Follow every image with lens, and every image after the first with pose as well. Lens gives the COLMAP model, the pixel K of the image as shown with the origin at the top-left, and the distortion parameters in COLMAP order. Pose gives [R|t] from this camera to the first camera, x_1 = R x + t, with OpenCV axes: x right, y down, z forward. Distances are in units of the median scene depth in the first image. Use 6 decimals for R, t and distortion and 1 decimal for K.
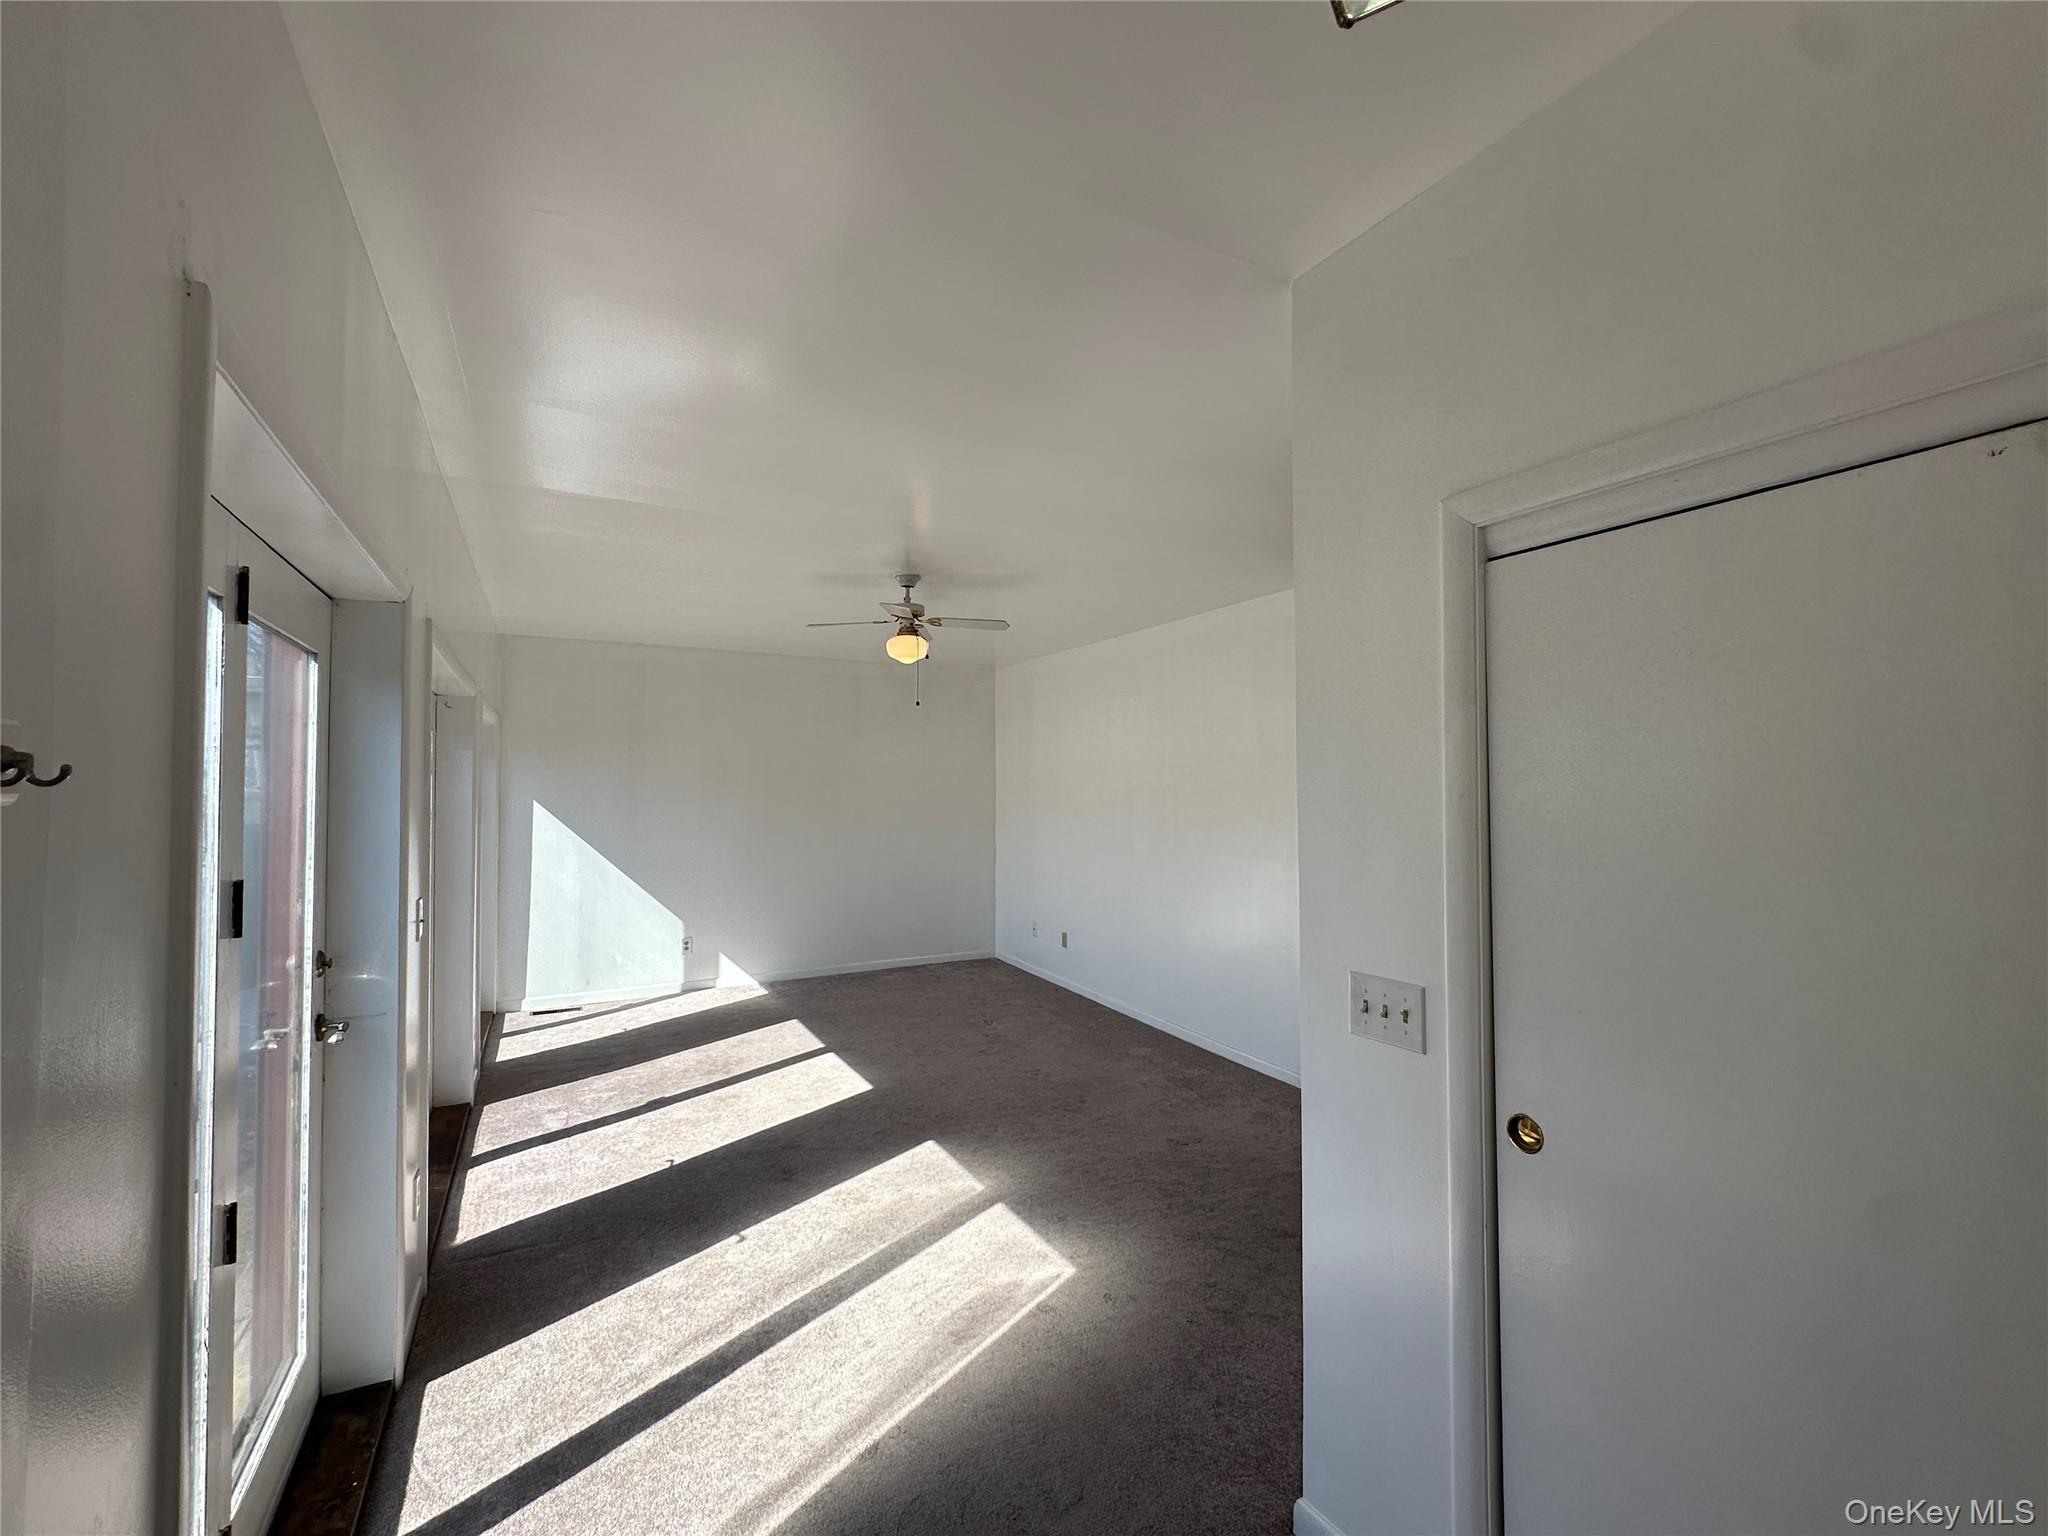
lens RADIAL K [[871.8, 0, 1022.8], [0, 871.8, 768.9], [0, 0, 1]] dist [-0.001656, 0.000866]
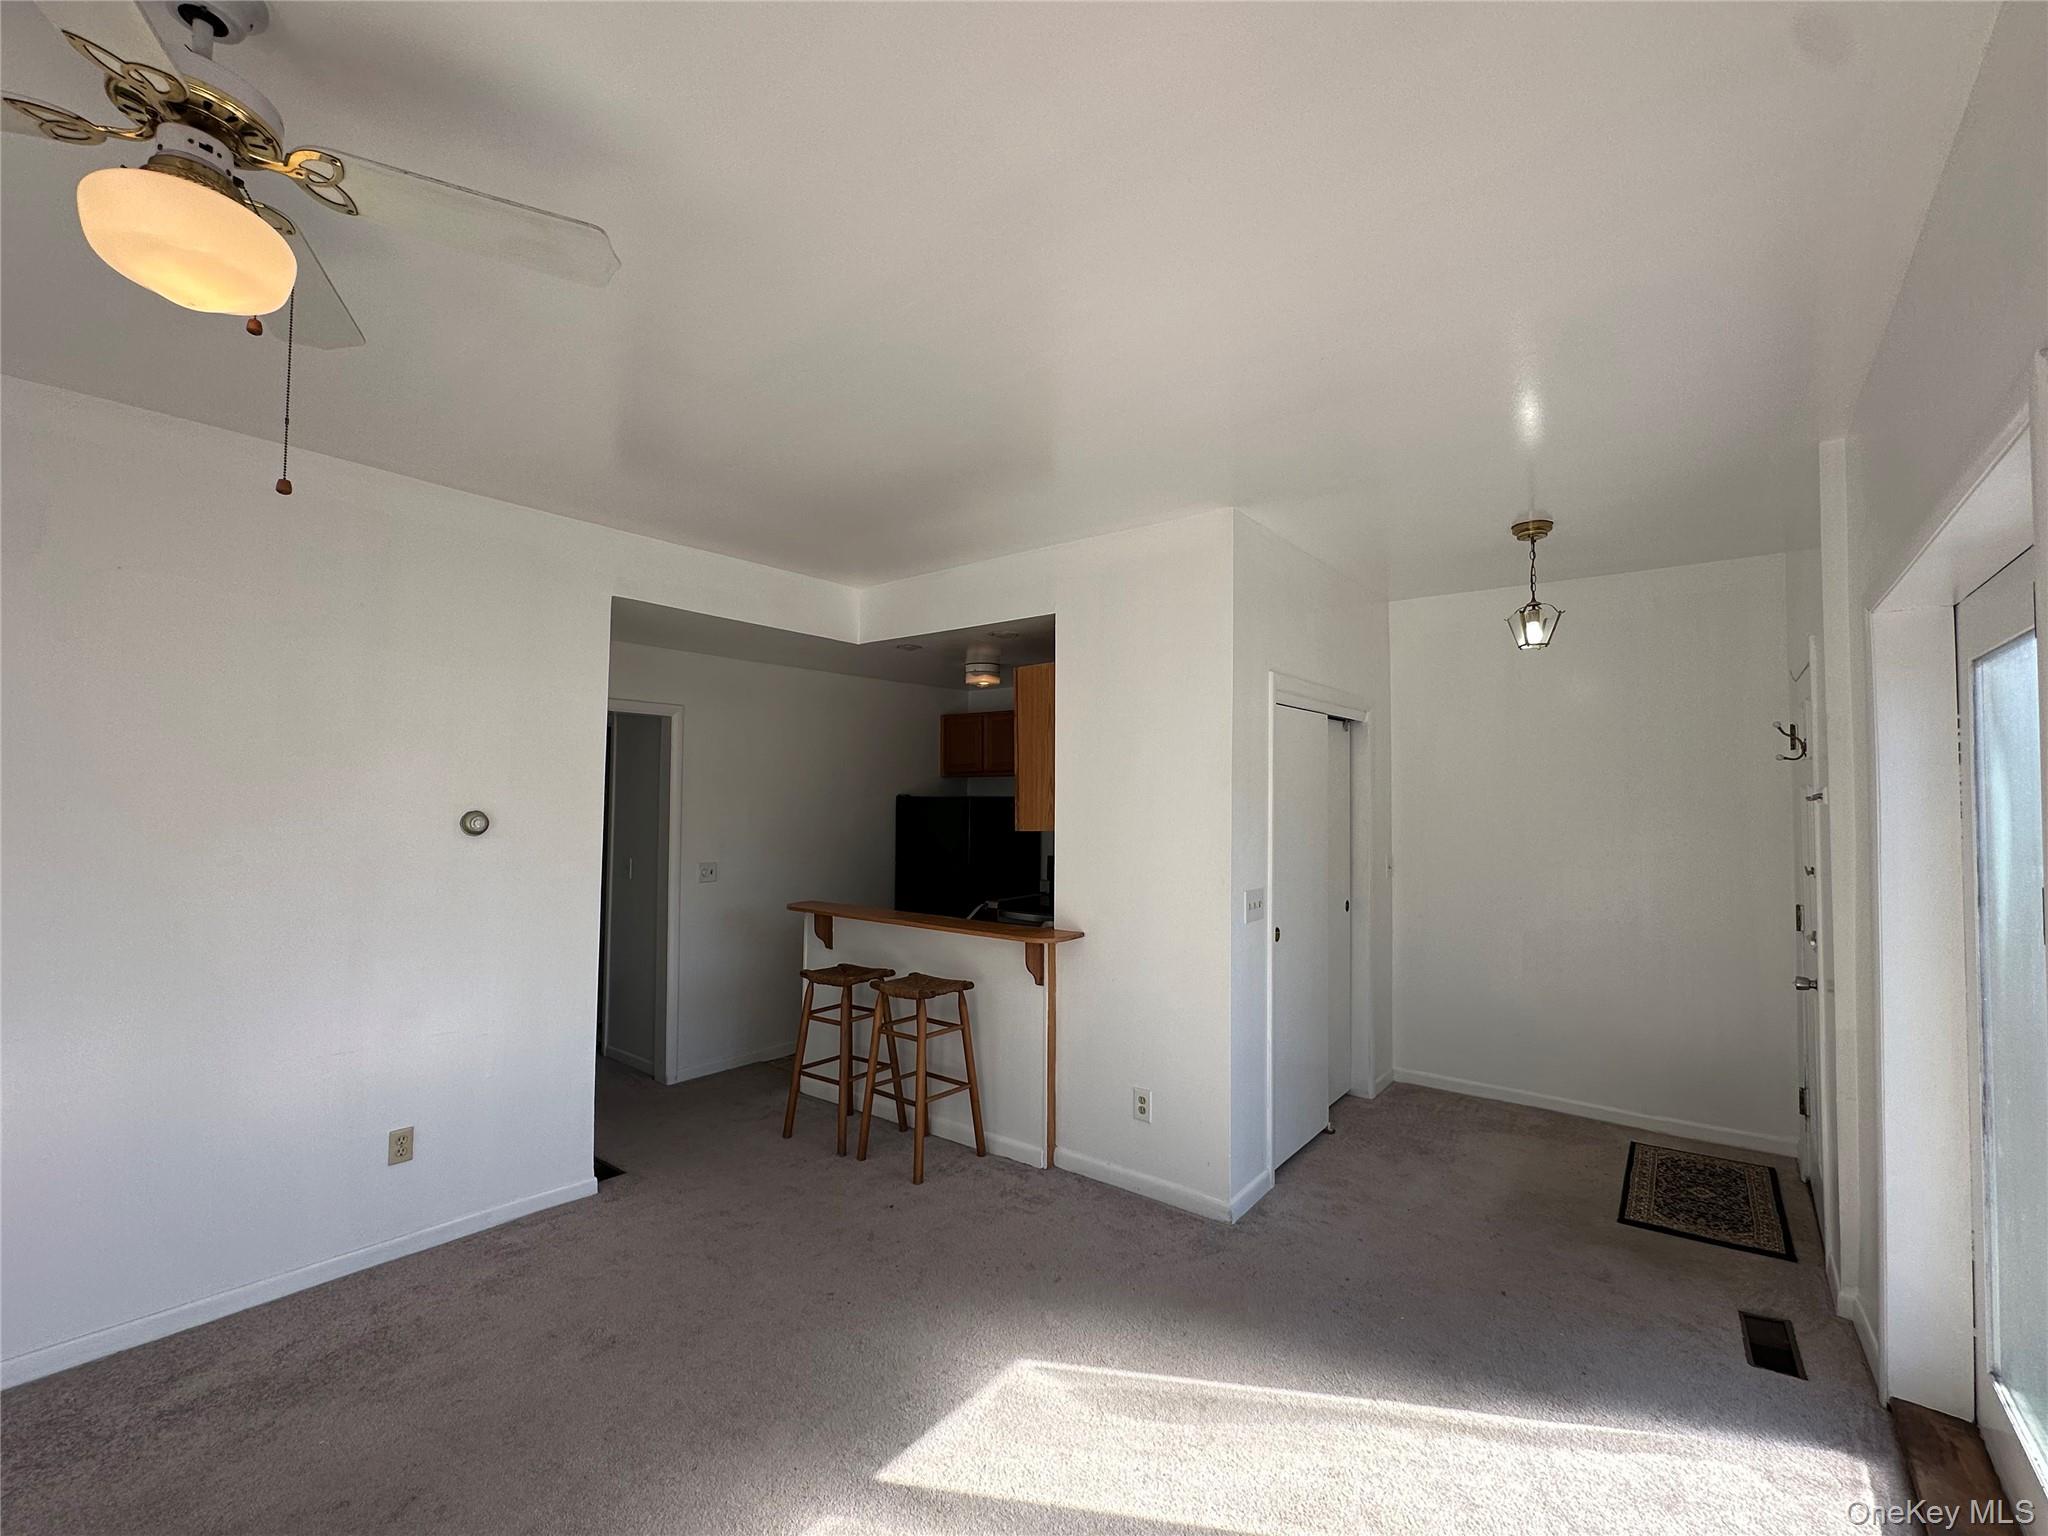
lens RADIAL K [[871.8, 0, 1024.8], [0, 871.8, 770.1], [0, 0, 1]] dist [-0.001656, 0.000866]
pose [[-0.397636, 0.027365, 0.917135, -0.784419], [-0.031736, 0.998547, -0.043554, 0.041154], [-0.916994, -0.046425, -0.396190, 1.447526]]
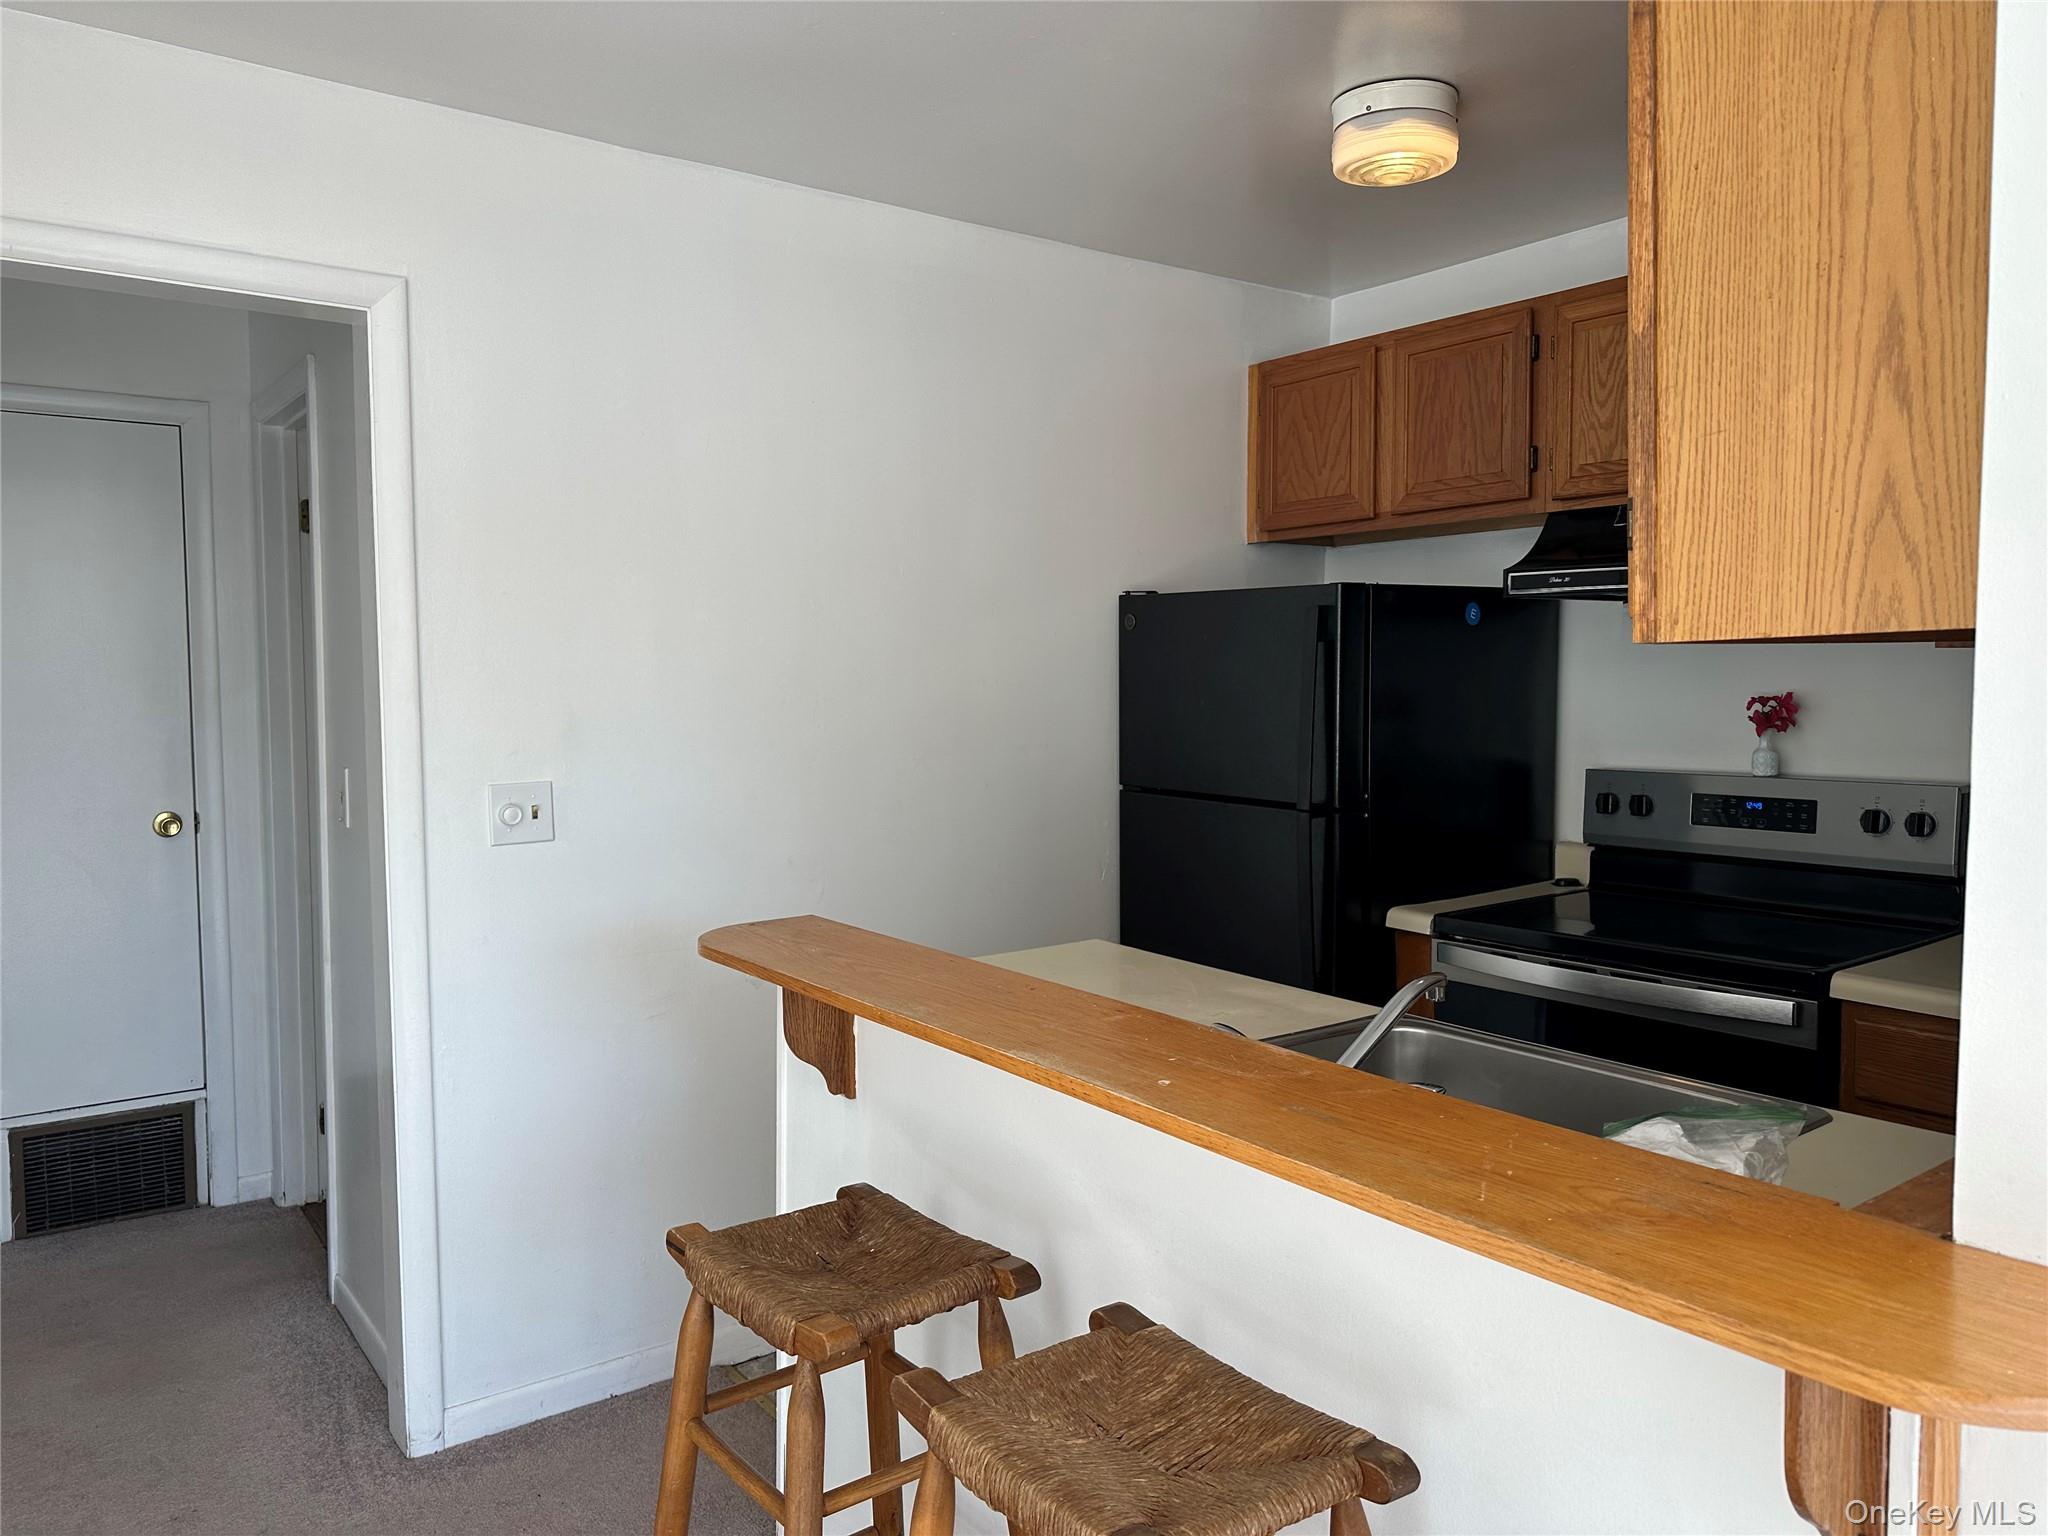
lens RADIAL K [[1430.6, 0, 1029.6], [0, 1430.6, 765.8], [0, 0, 1]] dist [0.040076, -0.007702]
pose [[-0.154630, -0.066145, 0.985756, 0.169114], [-0.022656, 0.997731, 0.063395, 0.095717], [-0.987713, -0.012531, -0.155778, 1.127994]]
